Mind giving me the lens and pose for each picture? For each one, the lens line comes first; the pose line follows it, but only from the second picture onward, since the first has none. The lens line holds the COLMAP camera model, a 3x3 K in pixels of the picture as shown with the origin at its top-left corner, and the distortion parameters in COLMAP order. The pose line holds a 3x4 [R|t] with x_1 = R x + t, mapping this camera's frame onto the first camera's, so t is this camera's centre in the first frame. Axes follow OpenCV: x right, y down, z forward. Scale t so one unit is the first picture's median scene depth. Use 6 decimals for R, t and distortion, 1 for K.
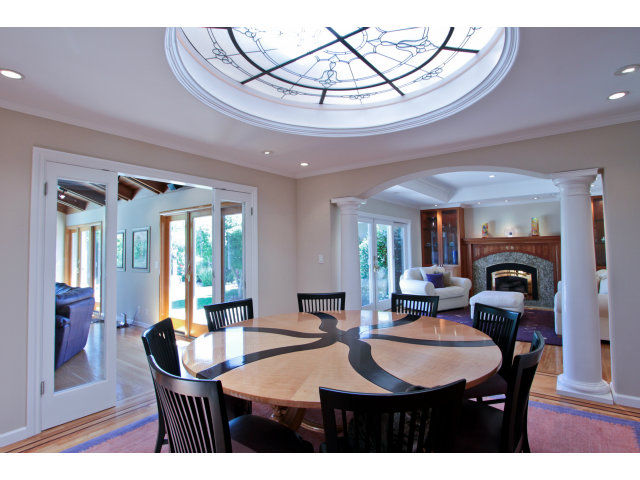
lens RADIAL K [[409.3, 0, 319.9], [0, 409.3, 226.0], [0, 0, 1]] dist [0.001294, 0.000321]
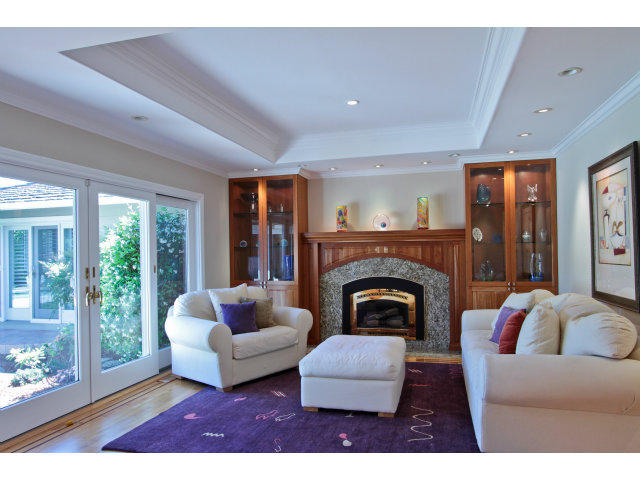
lens RADIAL K [[443.8, 0, 320.3], [0, 443.8, 251.4], [0, 0, 1]] dist [0.003022, 0.000785]
pose [[0.954624, 0.000493, 0.297812, 0.199638], [-0.015354, 0.998750, 0.047564, 0.027319], [-0.297417, -0.049978, 0.953439, 0.438633]]
